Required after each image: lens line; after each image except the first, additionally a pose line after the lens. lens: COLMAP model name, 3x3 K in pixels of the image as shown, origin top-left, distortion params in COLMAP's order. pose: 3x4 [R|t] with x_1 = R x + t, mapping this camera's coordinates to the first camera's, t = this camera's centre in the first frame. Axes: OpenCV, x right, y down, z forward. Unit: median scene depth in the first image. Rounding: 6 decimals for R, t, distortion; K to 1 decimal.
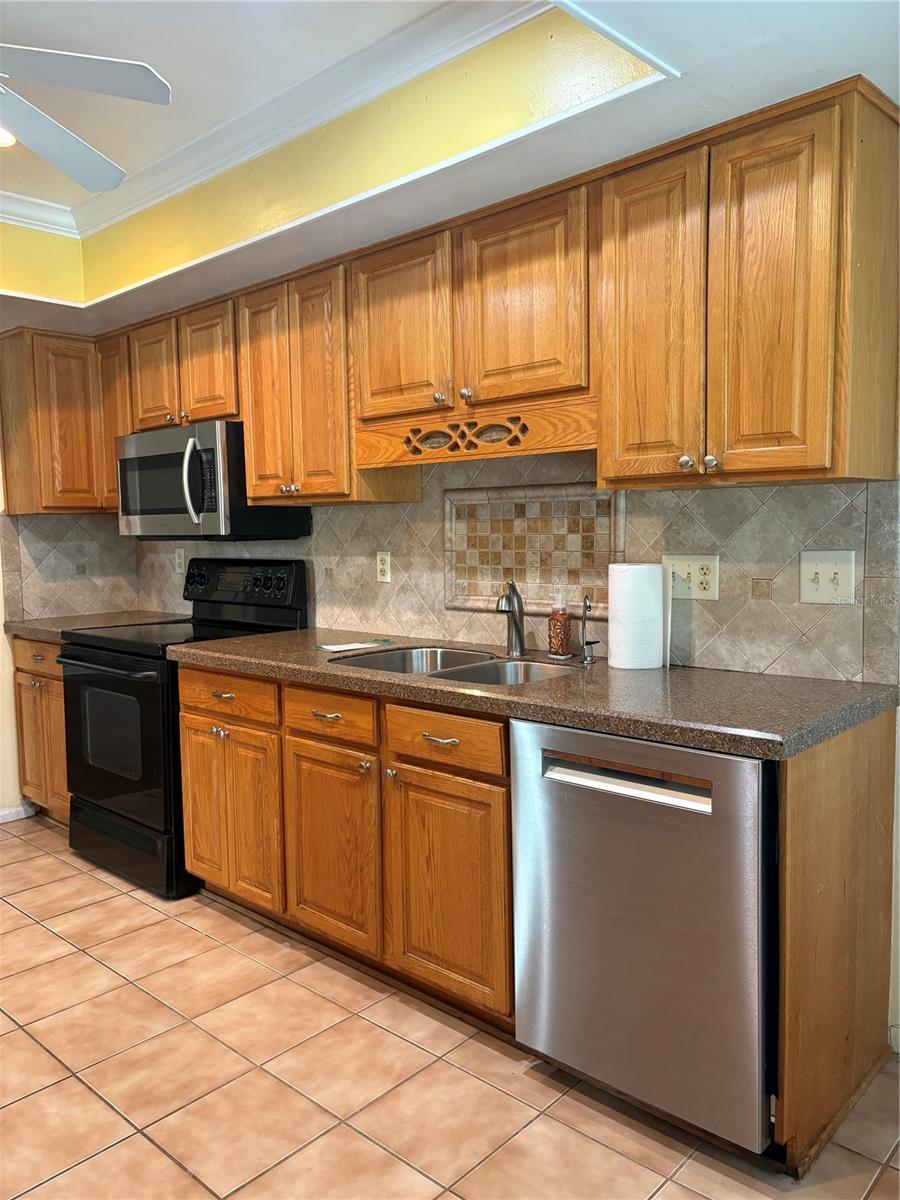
lens RADIAL K [[908.0, 0, 445.6], [0, 908.0, 599.3], [0, 0, 1]] dist [0.031983, -0.027428]
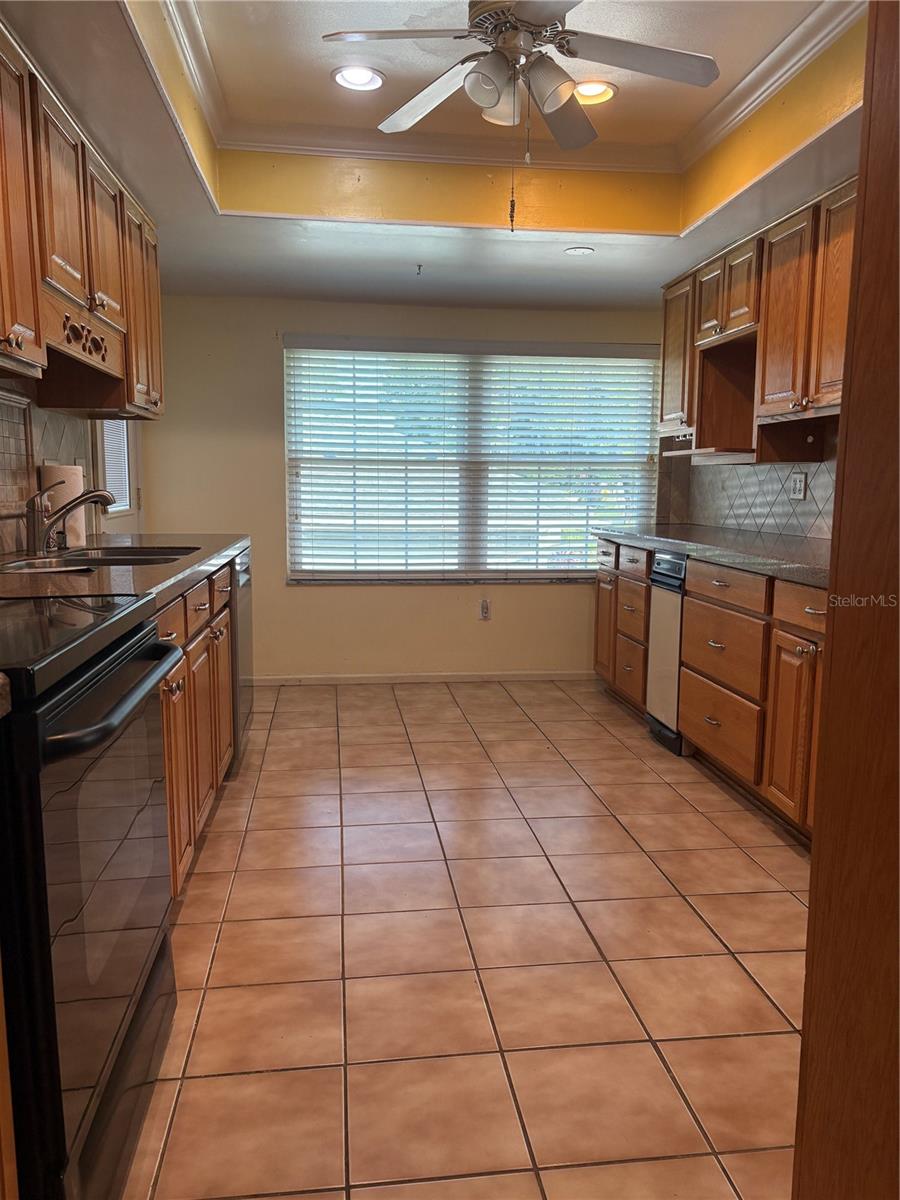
lens RADIAL K [[908.0, 0, 444.9], [0, 908.0, 605.2], [0, 0, 1]] dist [0.031983, -0.027428]
pose [[-0.765044, -0.070588, 0.640098, -0.806609], [0.062611, 0.981112, 0.183026, -0.038303], [-0.640928, 0.180100, -0.746174, 1.276059]]
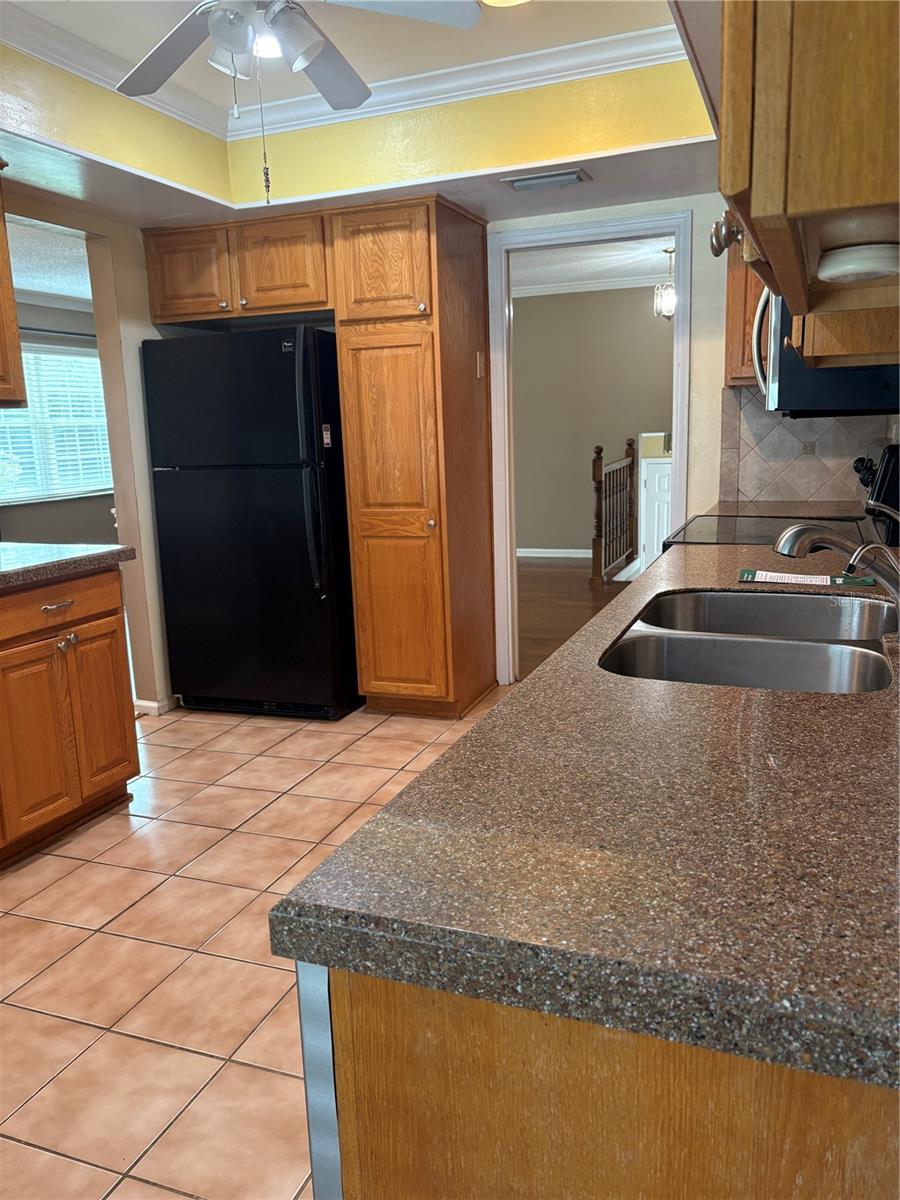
lens RADIAL K [[908.0, 0, 451.8], [0, 908.0, 602.1], [0, 0, 1]] dist [0.031983, -0.027428]
pose [[0.367442, 0.190099, -0.910411, 0.399398], [-0.048604, 0.981475, 0.185320, -0.044751], [0.928776, -0.023845, 0.369875, 0.473434]]
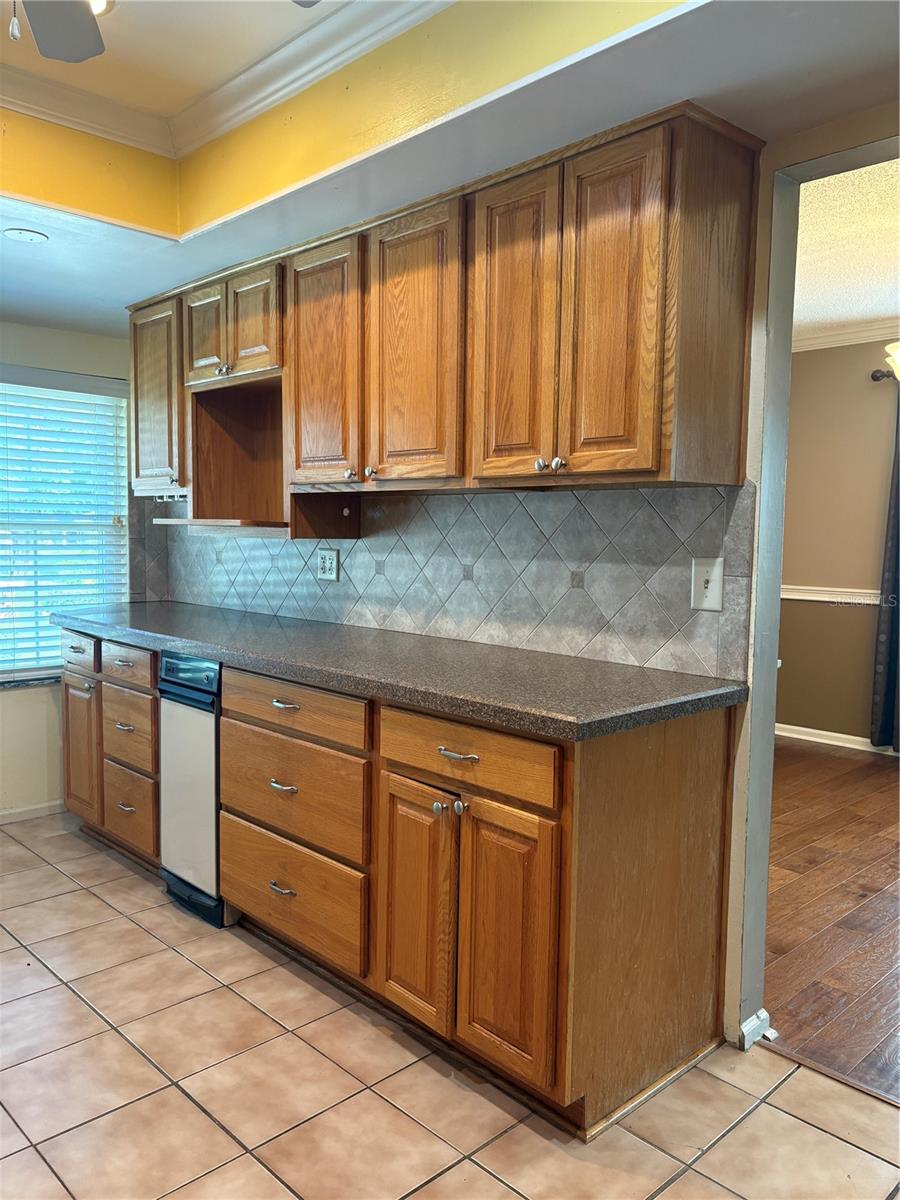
lens RADIAL K [[908.0, 0, 456.0], [0, 908.0, 609.5], [0, 0, 1]] dist [0.031983, -0.027428]
pose [[-0.998718, -0.001412, 0.050600, -0.566878], [0.007006, 0.986134, 0.165801, -0.061945], [-0.050132, 0.165943, -0.984860, 1.043145]]
